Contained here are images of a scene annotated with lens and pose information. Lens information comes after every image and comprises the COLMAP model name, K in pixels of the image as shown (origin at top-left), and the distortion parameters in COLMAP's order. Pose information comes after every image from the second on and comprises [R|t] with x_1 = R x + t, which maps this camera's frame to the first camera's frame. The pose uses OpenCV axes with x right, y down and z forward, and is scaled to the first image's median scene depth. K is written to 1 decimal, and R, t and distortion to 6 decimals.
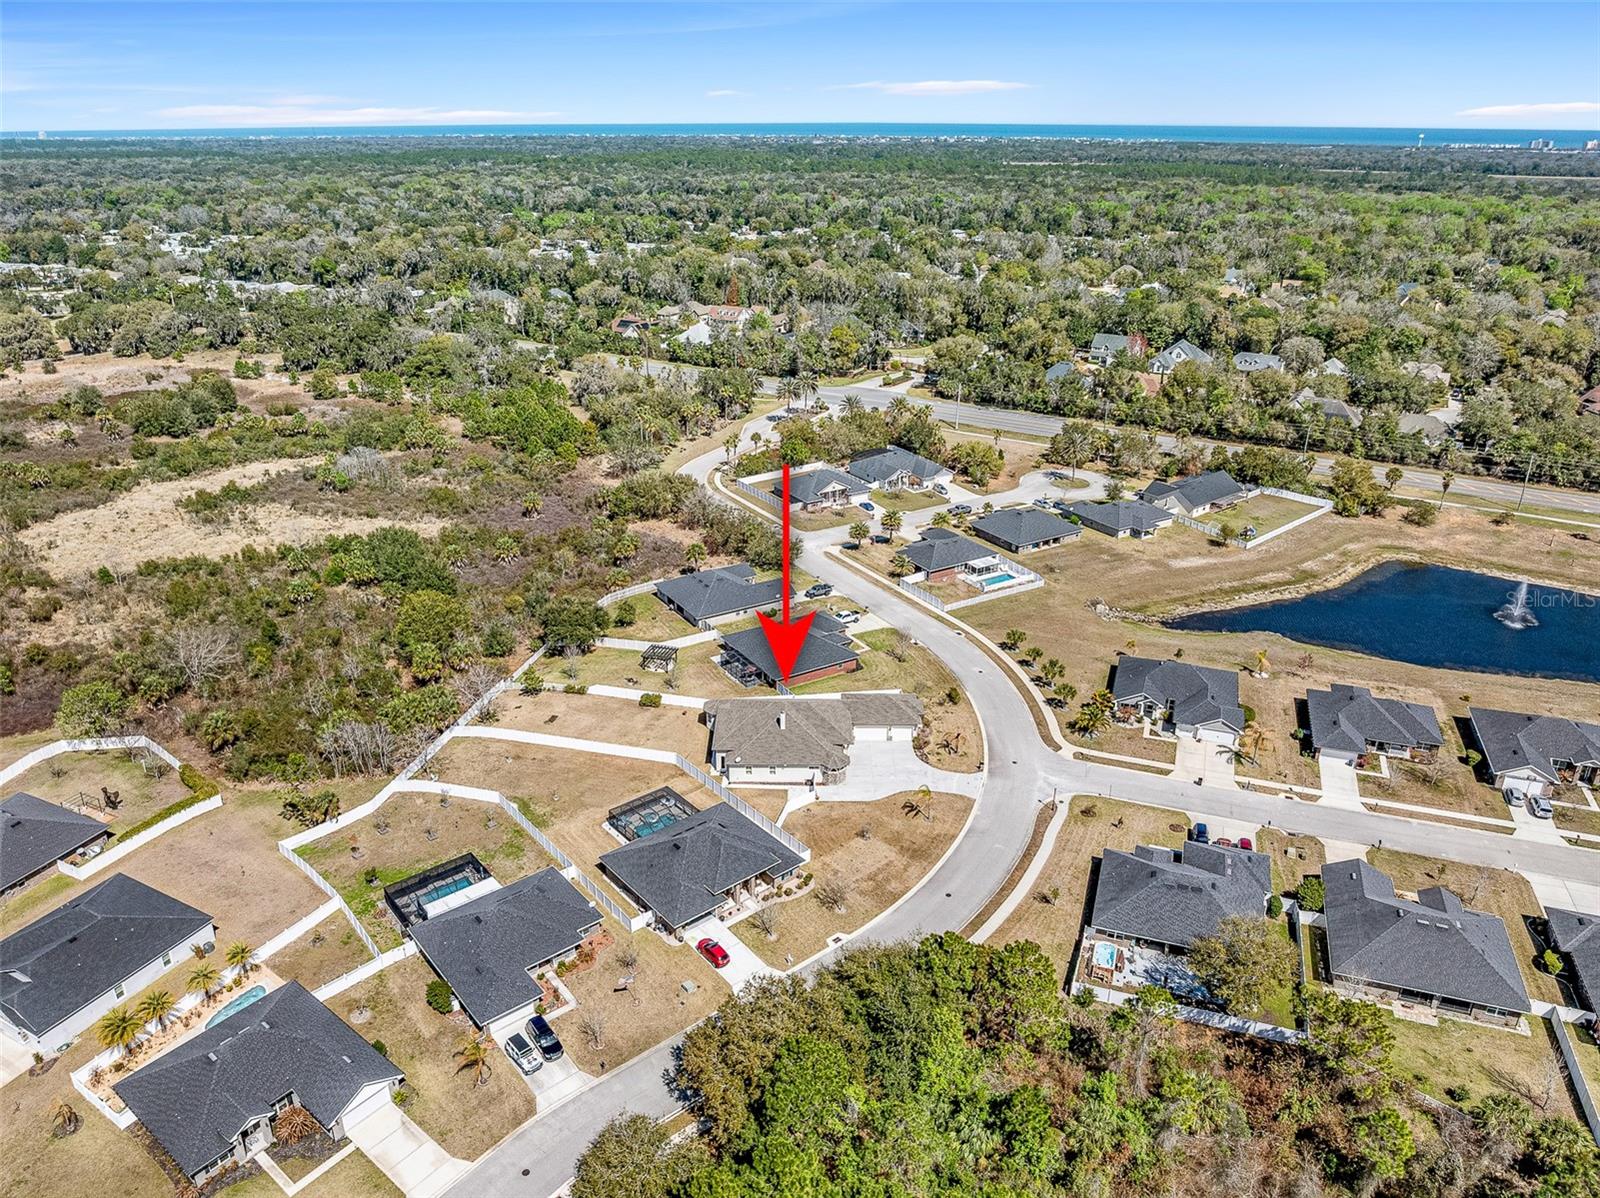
lens RADIAL K [[1104.9, 0, 782.6], [0, 1104.9, 621.2], [0, 0, 1]] dist [-0.024991, -0.002404]
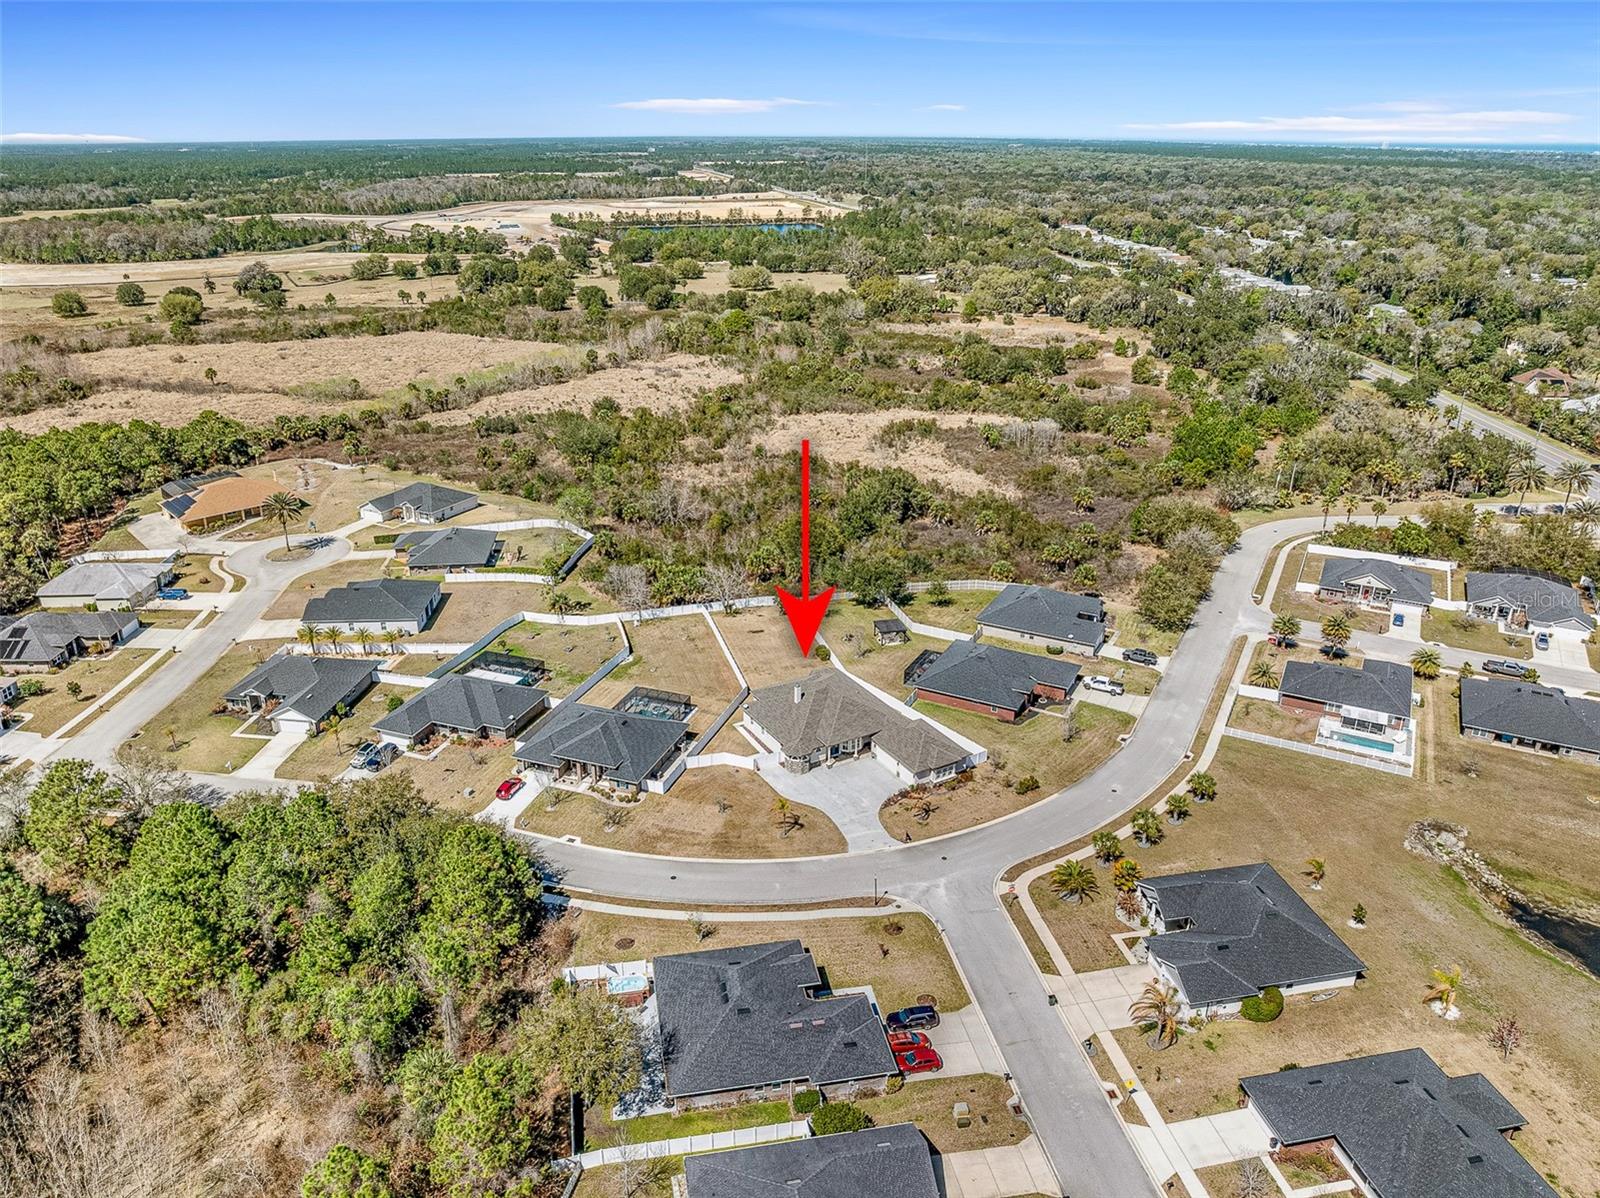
lens RADIAL K [[1123.1, 0, 786.7], [0, 1123.1, 583.2], [0, 0, 1]] dist [-0.038659, 0.002030]
pose [[0.508030, 0.322897, -0.798526, 0.677756], [-0.356444, 0.922781, 0.146369, -0.130102], [0.784126, 0.210270, 0.583895, 0.328660]]
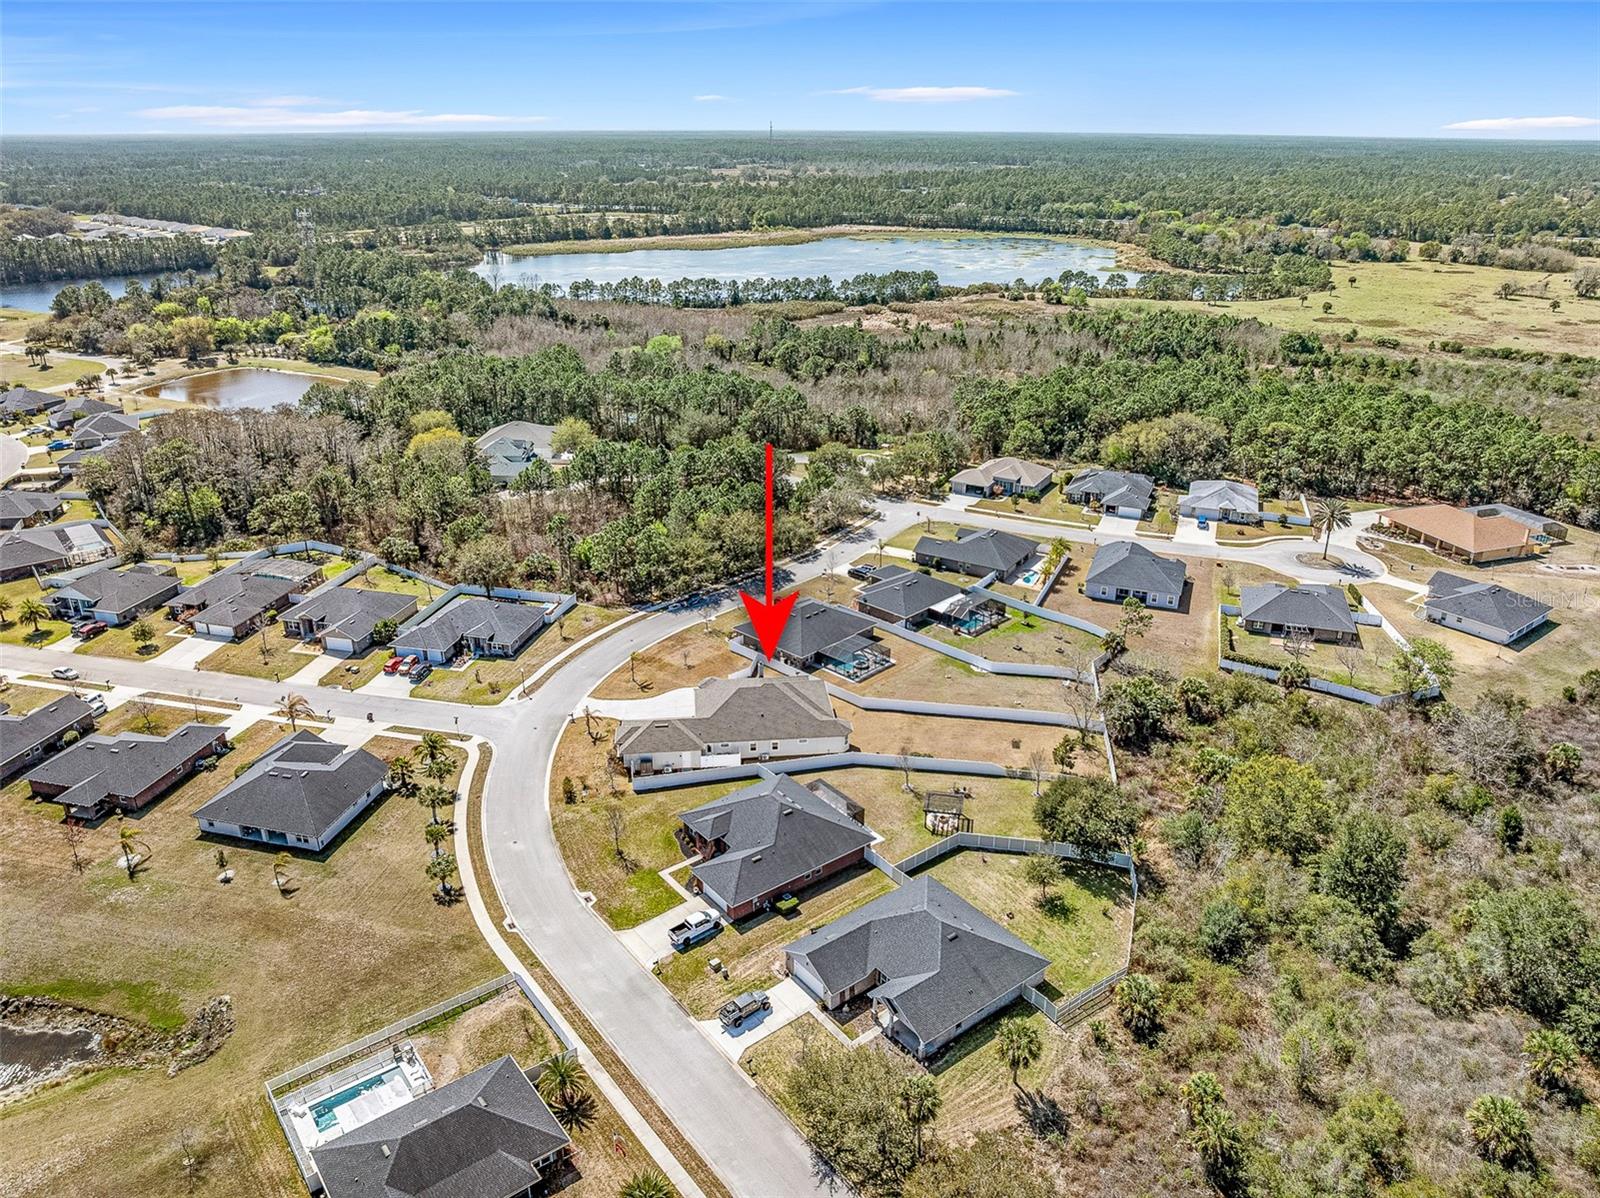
lens RADIAL K [[1119.1, 0, 801.6], [0, 1119.1, 616.8], [0, 0, 1]] dist [-0.034663, -0.001805]
pose [[-0.993169, 0.046659, -0.106947, 0.063245], [-0.048980, 0.665189, 0.745066, -0.646370], [0.105904, 0.745215, -0.658360, 1.456169]]
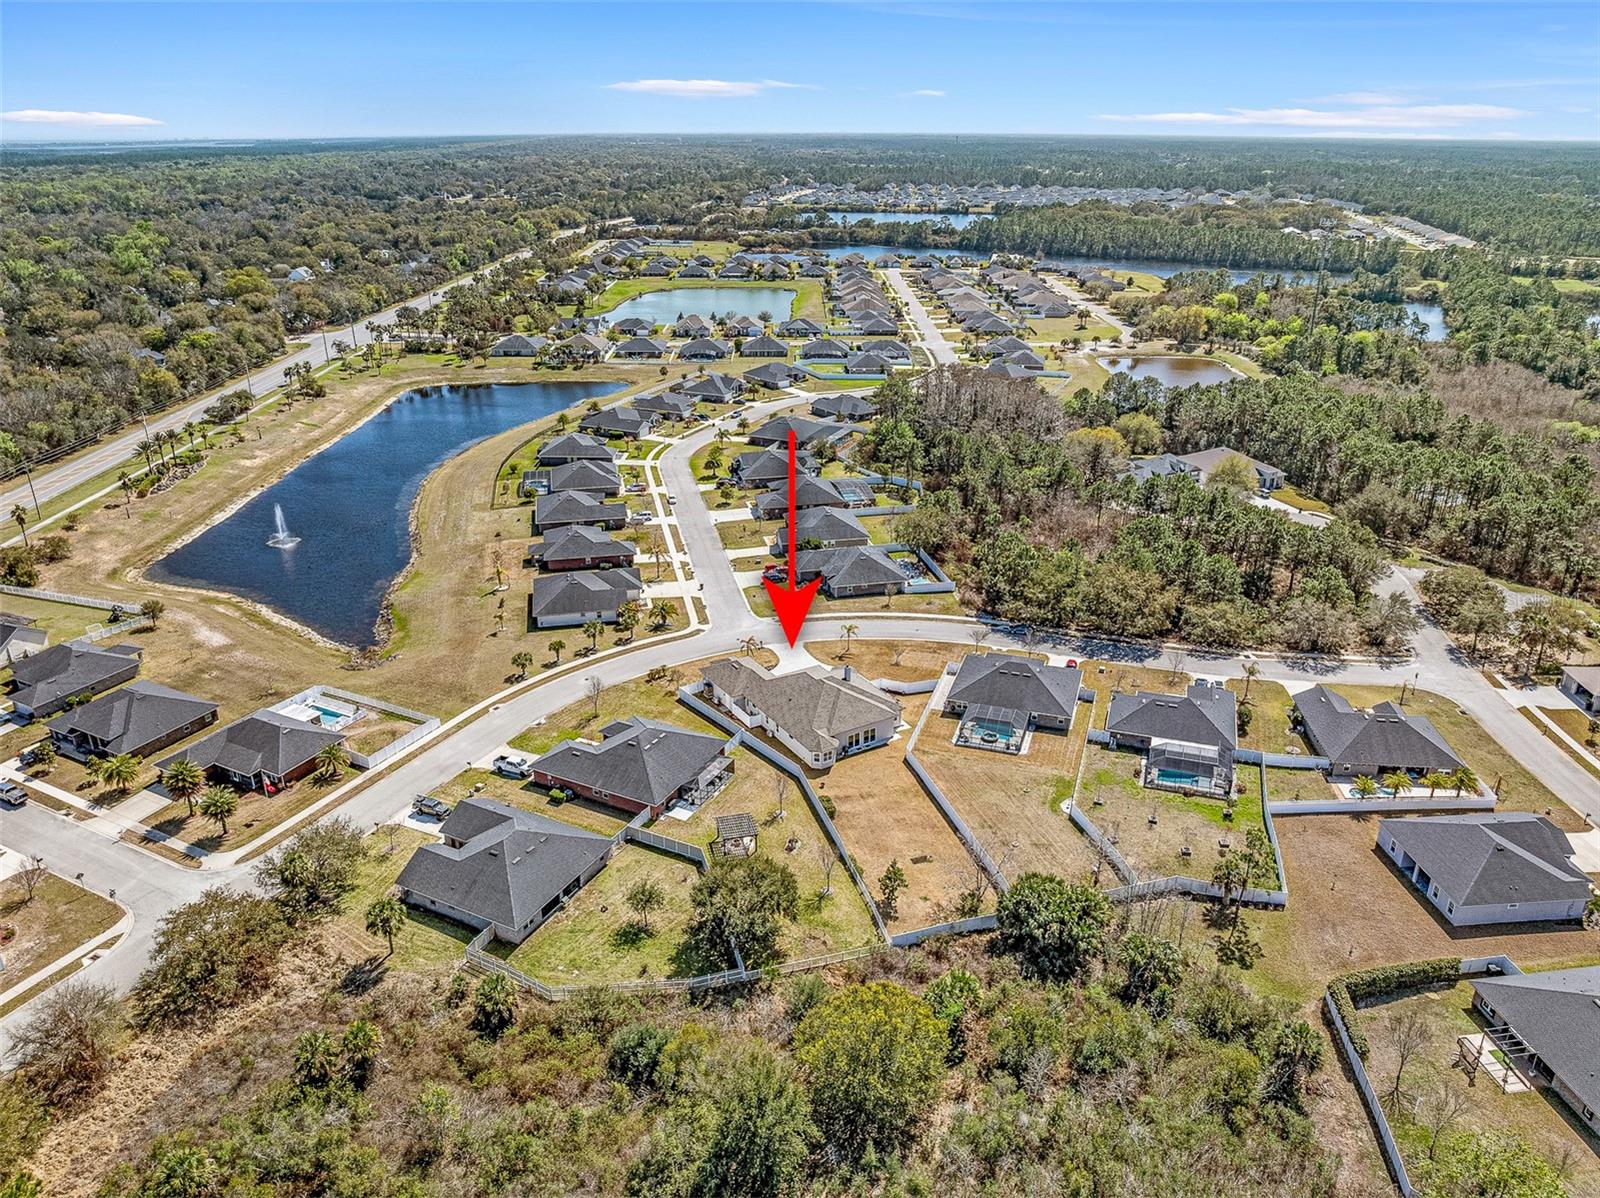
lens RADIAL K [[1129.5, 0, 804.6], [0, 1129.5, 597.3], [0, 0, 1]] dist [-0.037860, -0.005871]
pose [[-0.533222, -0.326315, 0.780508, -0.709842], [0.350412, 0.754551, 0.554855, -0.516750], [-0.769991, 0.569361, -0.287999, 1.141825]]
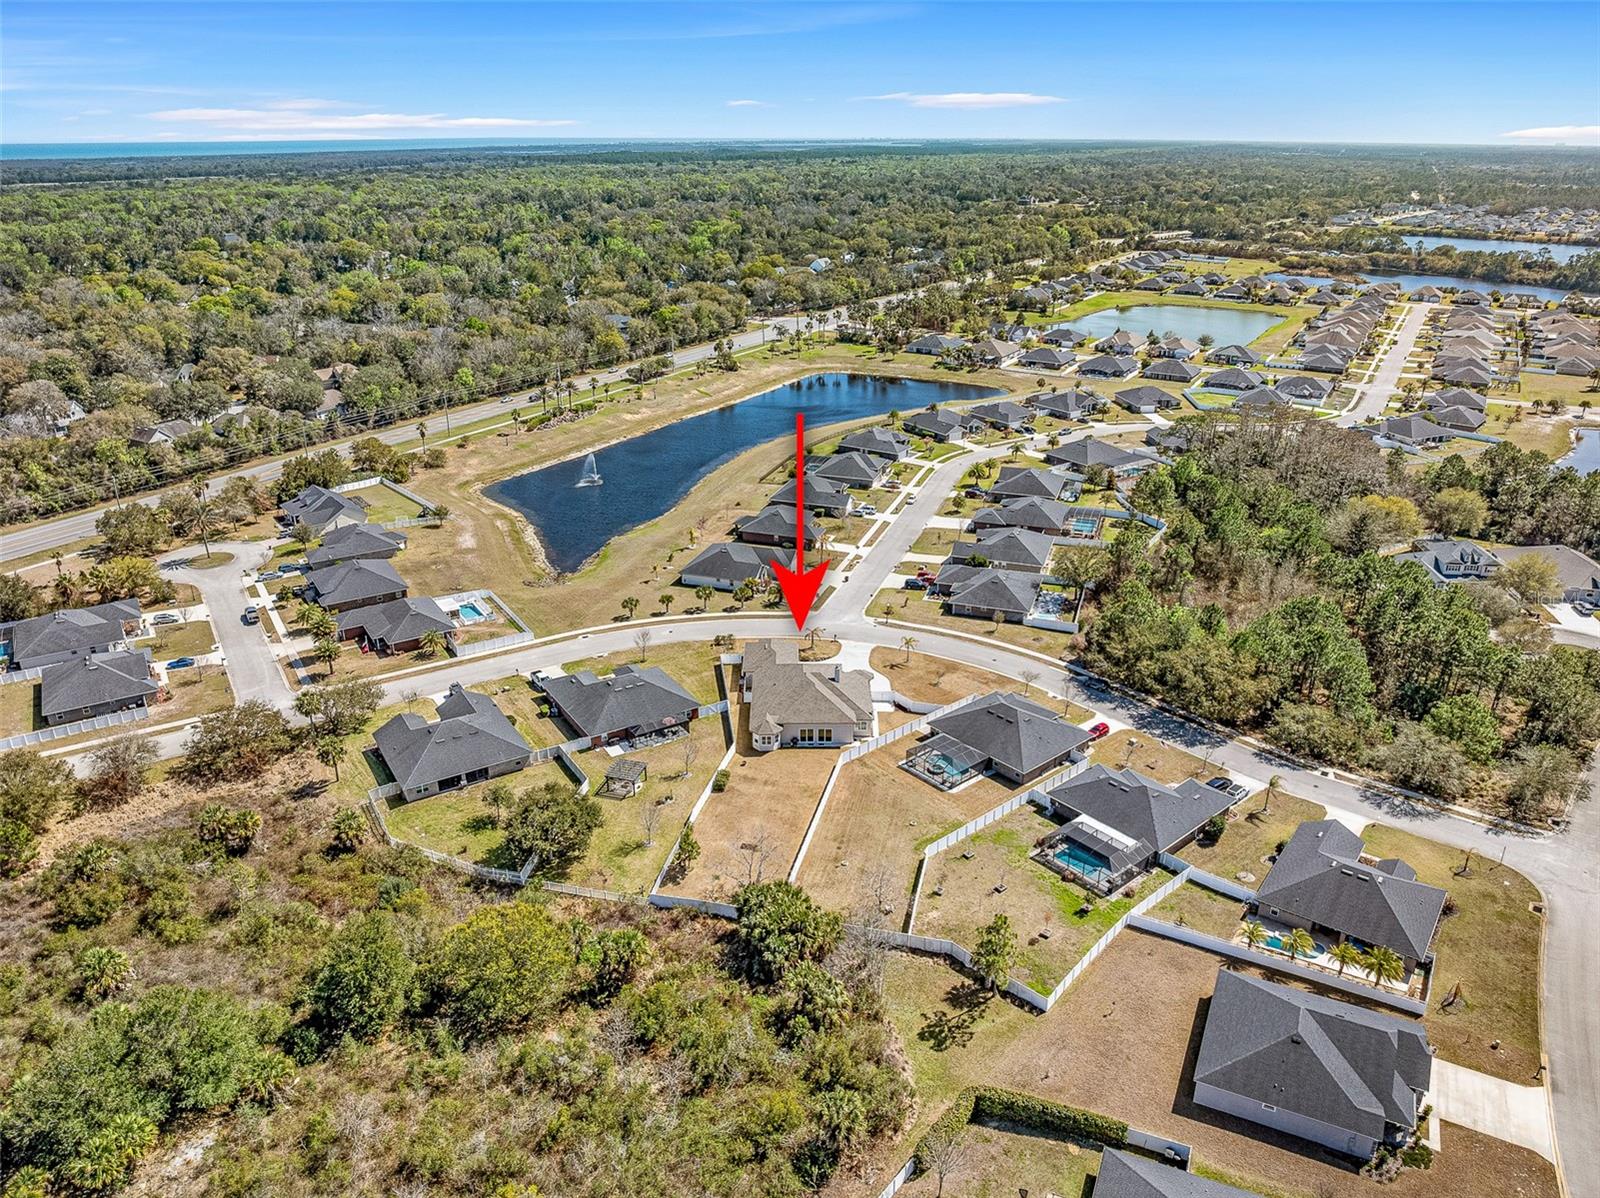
lens RADIAL K [[1119.1, 0, 801.6], [0, 1119.1, 616.8], [0, 0, 1]] dist [-0.034663, -0.001805]
pose [[-0.022387, -0.398069, 0.917082, -0.883244], [0.414488, 0.831065, 0.370851, -0.342172], [-0.909779, 0.388422, 0.146390, 0.738305]]
